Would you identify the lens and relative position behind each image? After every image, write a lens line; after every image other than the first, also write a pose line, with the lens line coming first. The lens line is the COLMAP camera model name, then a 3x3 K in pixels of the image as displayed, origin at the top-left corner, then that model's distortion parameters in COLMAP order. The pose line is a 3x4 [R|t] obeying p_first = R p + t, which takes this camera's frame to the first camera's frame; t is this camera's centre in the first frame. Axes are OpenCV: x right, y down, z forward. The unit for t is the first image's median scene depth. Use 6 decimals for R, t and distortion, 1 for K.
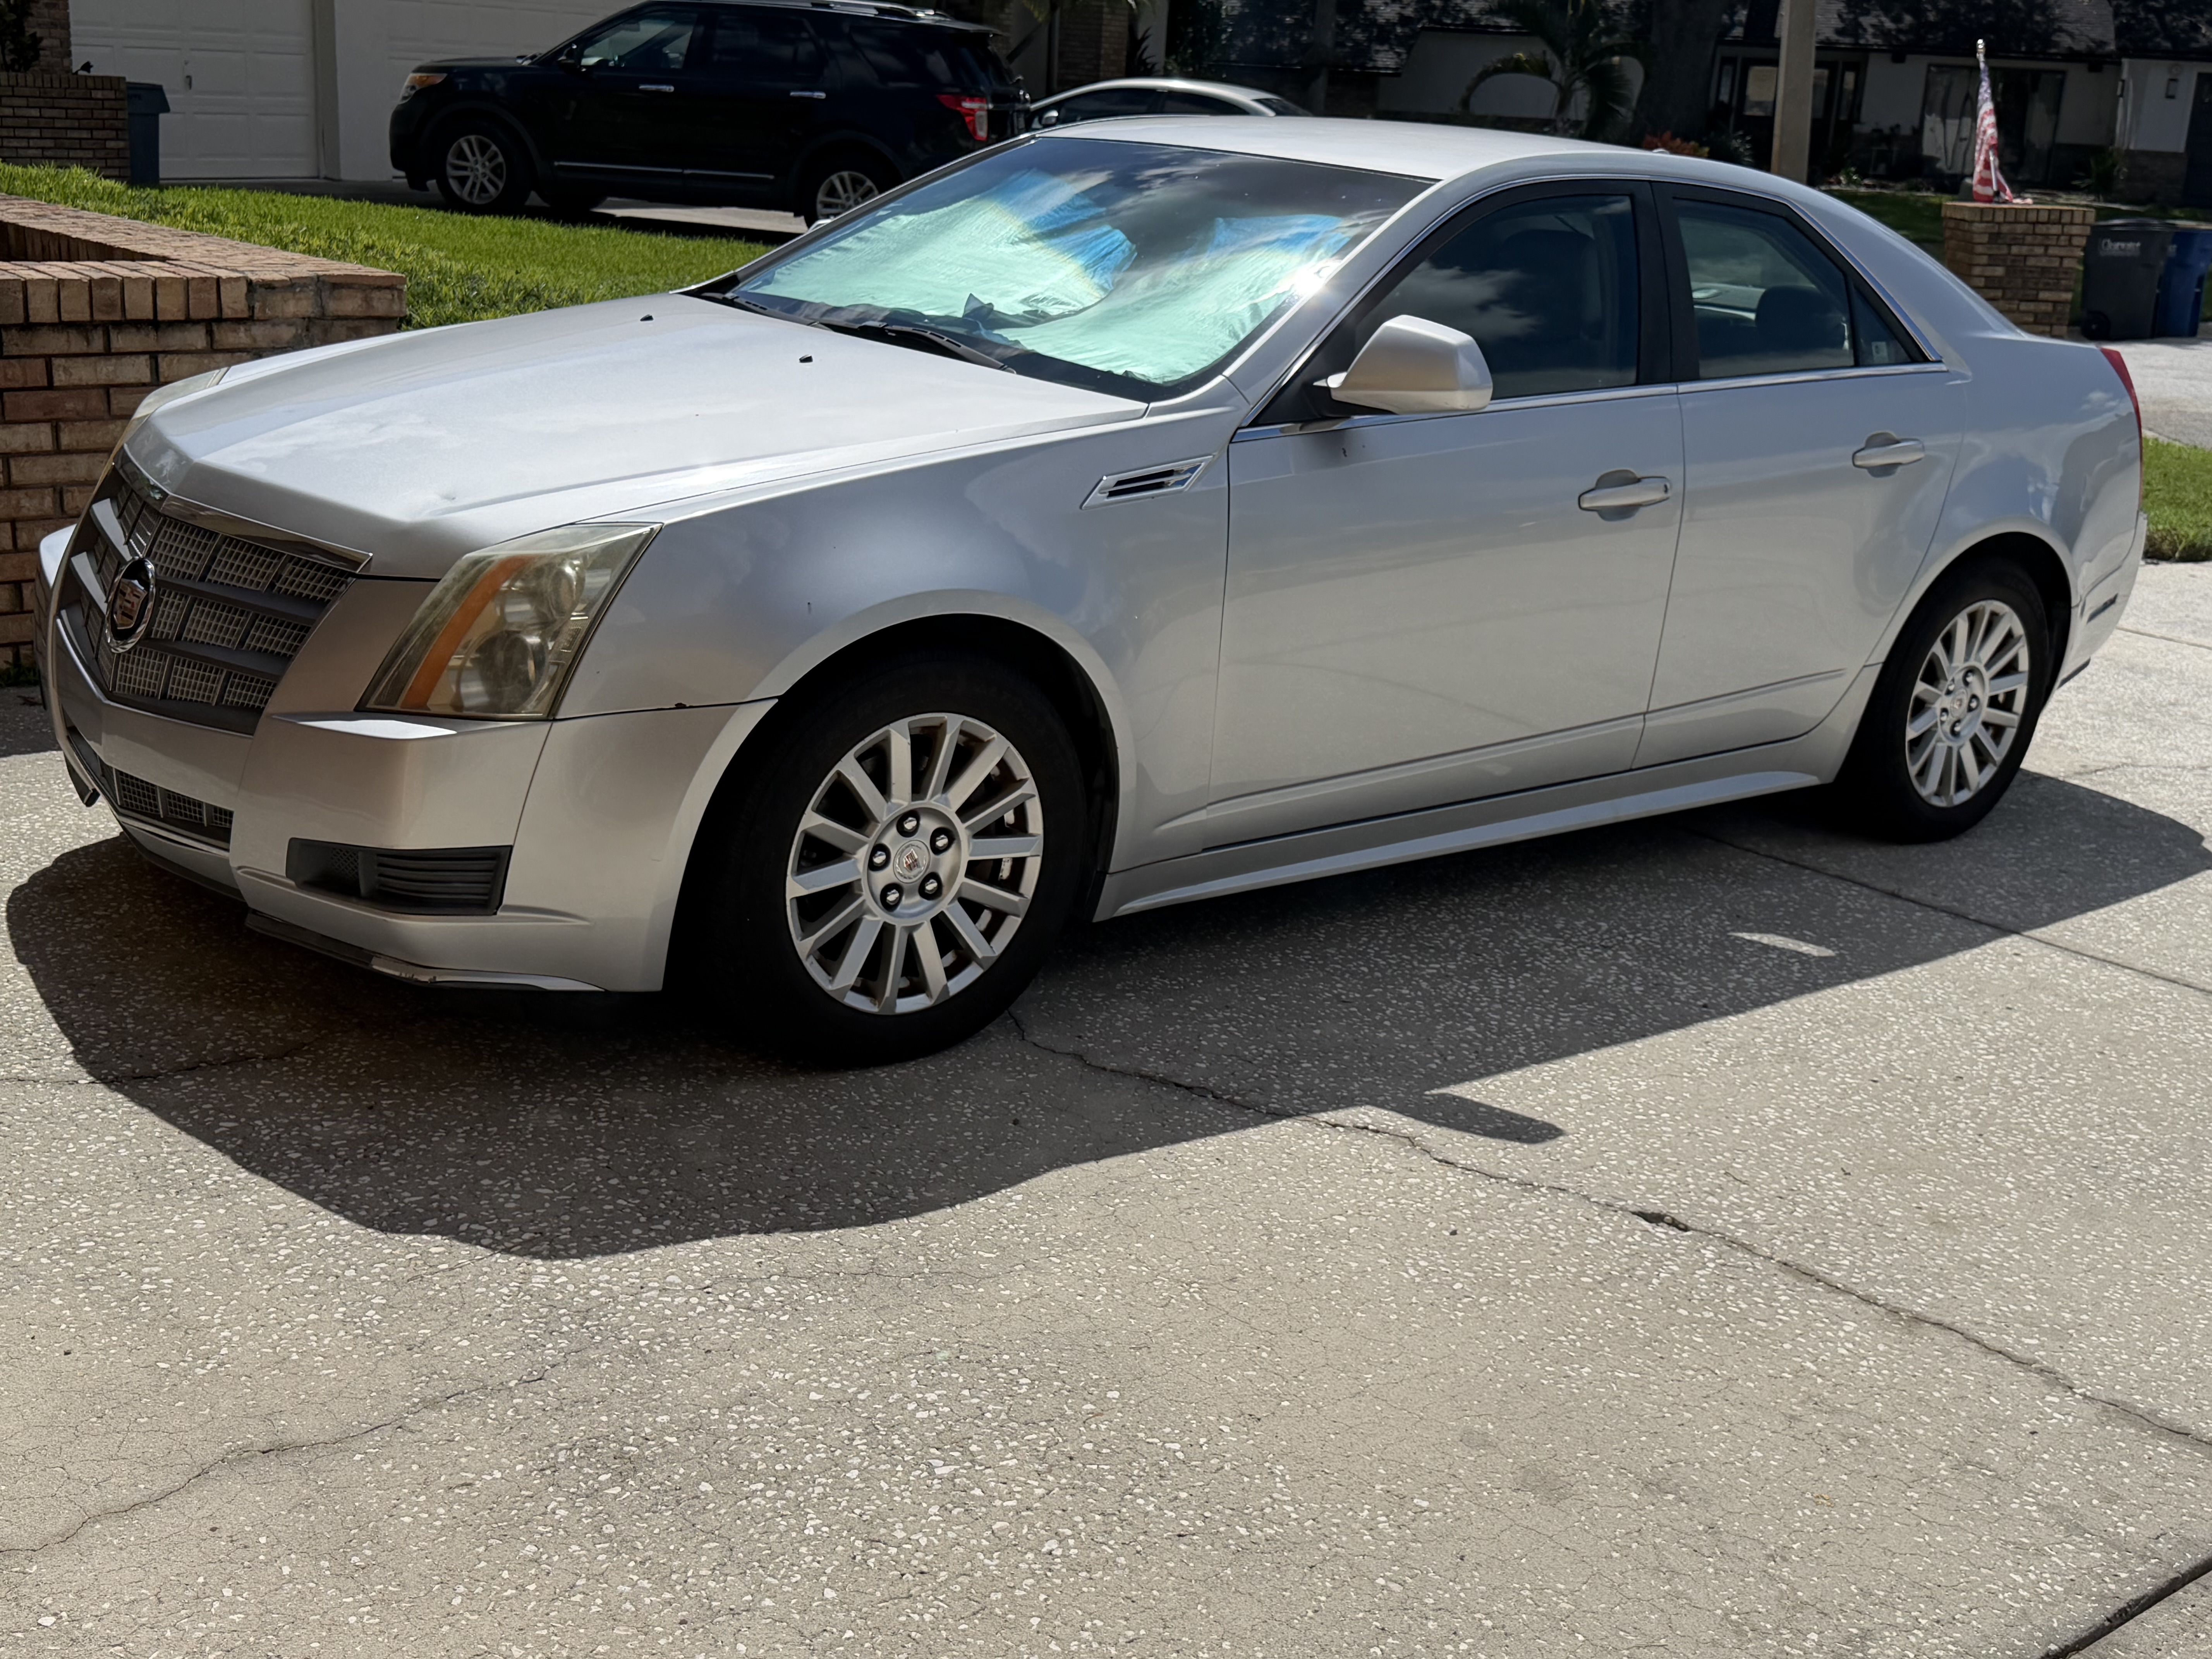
lens RADIAL K [[2535.6, 0, 1106.0], [0, 2535.6, 829.5], [0, 0, 1]] dist [0.231784, -0.630770]
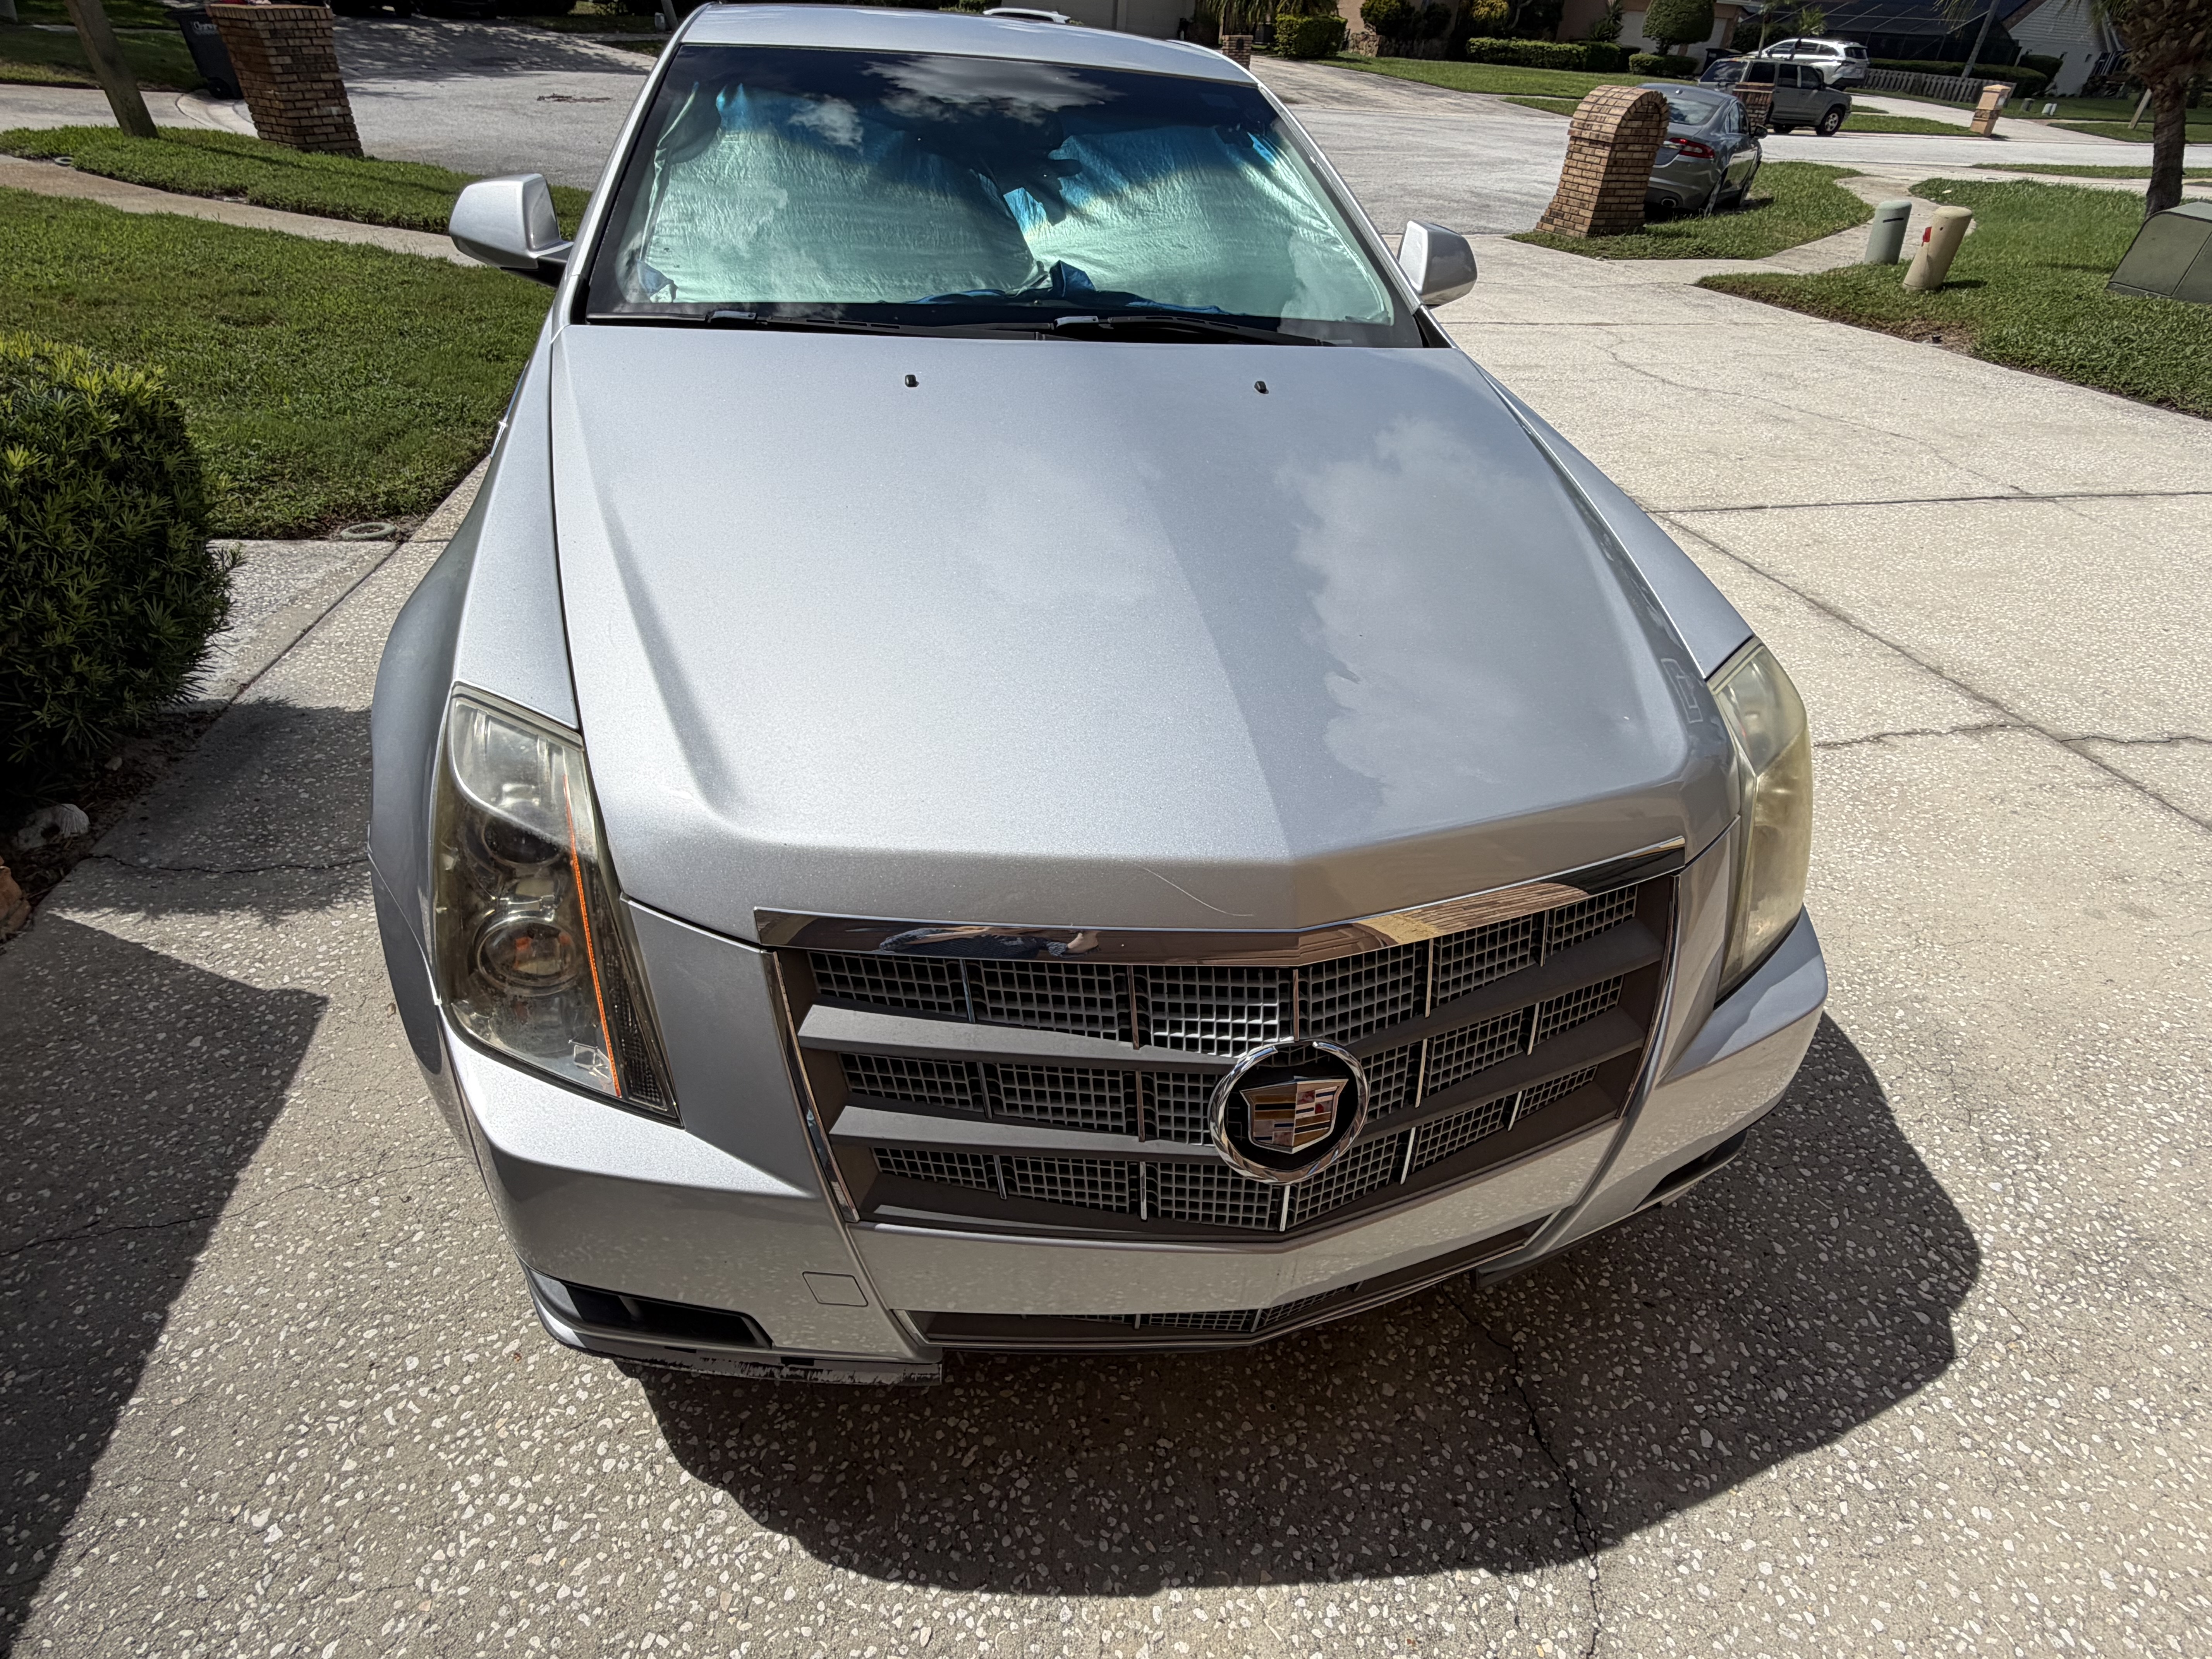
lens RADIAL K [[1156.4, 0, 1106.0], [0, 1156.4, 829.5], [0, 0, 1]] dist [0.002261, 0.000499]
pose [[0.455156, -0.543529, 0.705273, -0.605296], [0.221290, 0.836273, 0.501675, -0.321575], [-0.862476, -0.072270, 0.500912, 0.982912]]
